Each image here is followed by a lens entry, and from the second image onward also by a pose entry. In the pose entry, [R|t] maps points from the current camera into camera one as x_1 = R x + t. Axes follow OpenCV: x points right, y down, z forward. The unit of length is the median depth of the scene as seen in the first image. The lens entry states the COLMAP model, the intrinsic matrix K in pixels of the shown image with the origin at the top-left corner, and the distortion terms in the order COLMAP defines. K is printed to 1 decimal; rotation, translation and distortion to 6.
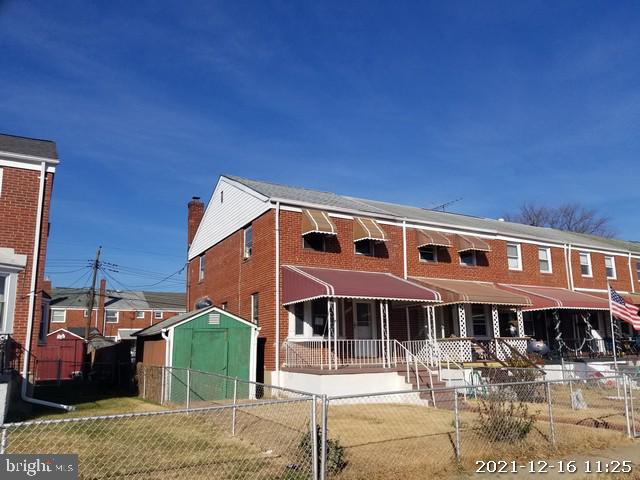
lens RADIAL K [[506.2, 0, 323.8], [0, 506.2, 240.3], [0, 0, 1]] dist [0.034685, -0.016767]
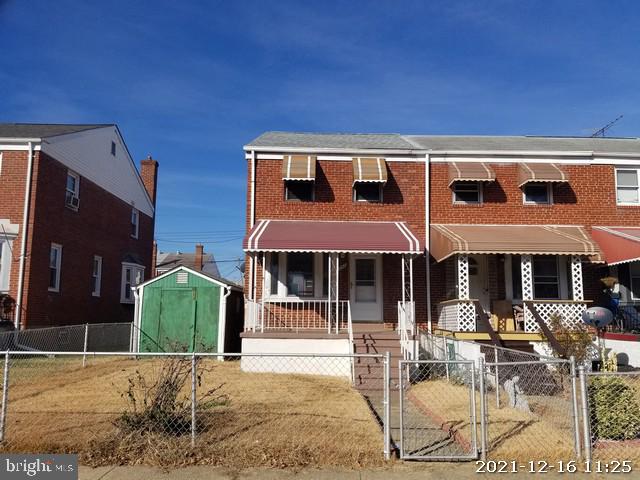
lens RADIAL K [[506.2, 0, 320.2], [0, 506.2, 243.4], [0, 0, 1]] dist [0.034685, -0.016767]
pose [[0.867670, -0.045299, -0.495073, 0.459114], [0.080651, 0.995474, 0.050264, 0.053917], [0.490556, -0.083541, 0.867396, 0.250914]]
